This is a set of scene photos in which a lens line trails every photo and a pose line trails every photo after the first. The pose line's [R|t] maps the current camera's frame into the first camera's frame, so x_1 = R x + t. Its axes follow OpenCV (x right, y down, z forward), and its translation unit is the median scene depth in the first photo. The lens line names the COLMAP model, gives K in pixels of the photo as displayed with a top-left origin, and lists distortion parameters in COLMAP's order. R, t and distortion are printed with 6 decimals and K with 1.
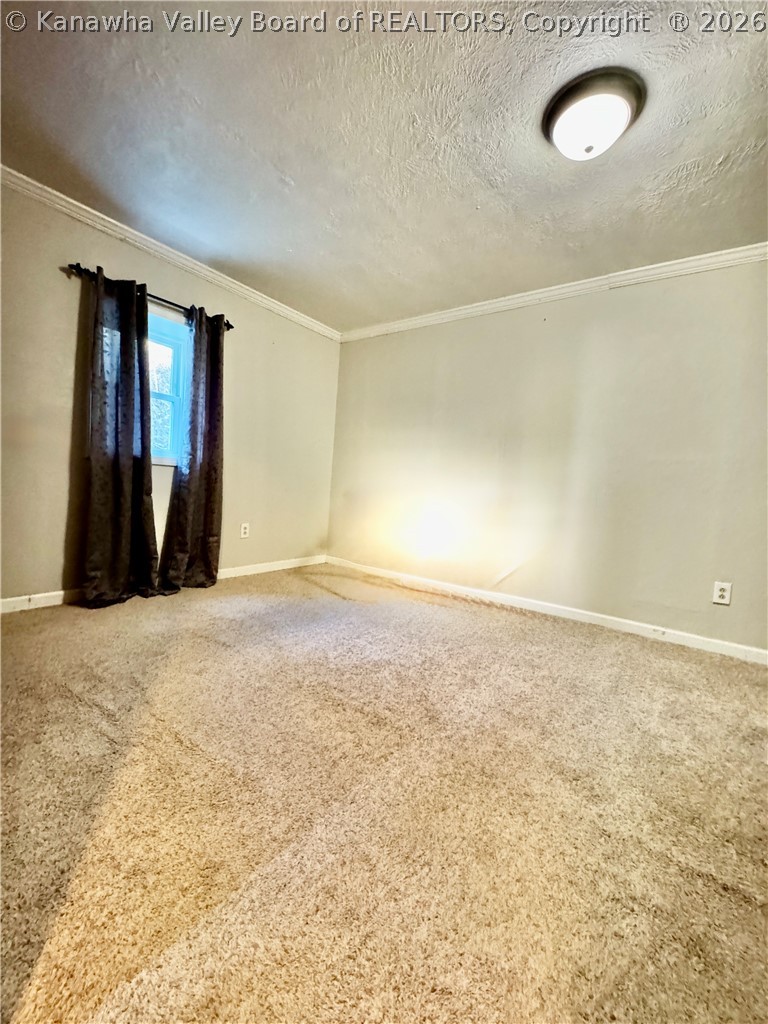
lens RADIAL K [[410.6, 0, 386.7], [0, 410.6, 513.4], [0, 0, 1]] dist [-0.003596, 0.000280]
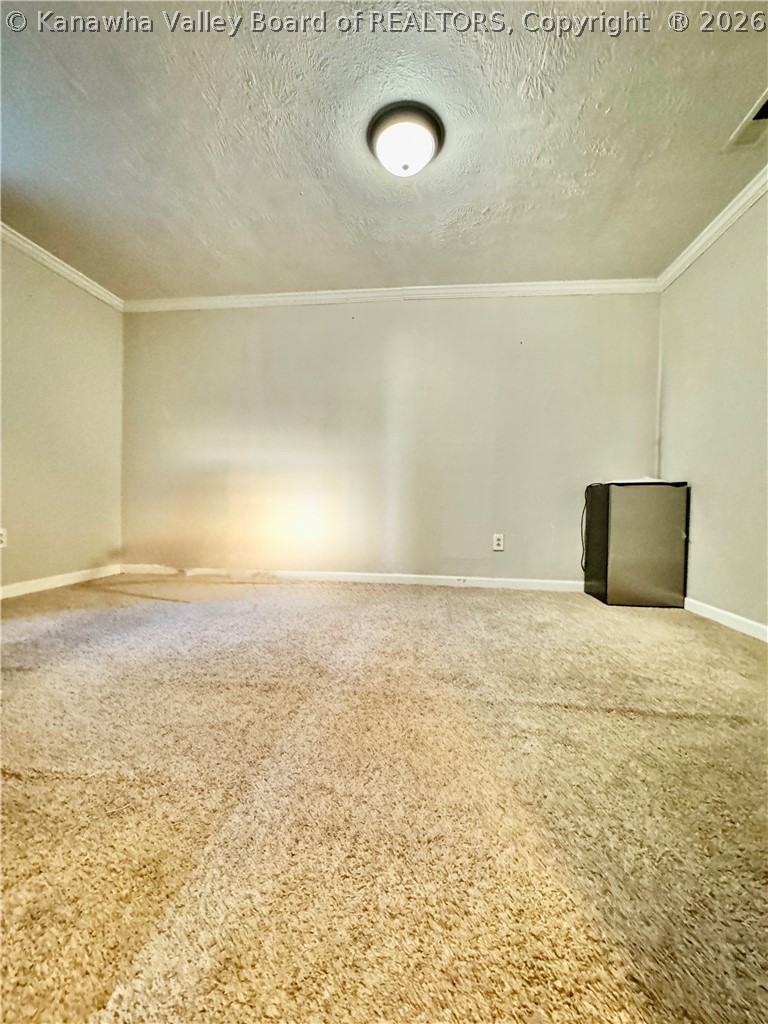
lens RADIAL K [[410.6, 0, 386.7], [0, 410.6, 513.4], [0, 0, 1]] dist [-0.003596, 0.000280]
pose [[0.870984, -0.067496, 0.486653, -0.207070], [0.079002, 0.996870, -0.003133, 0.120345], [-0.484919, 0.041175, 0.873589, 0.020595]]
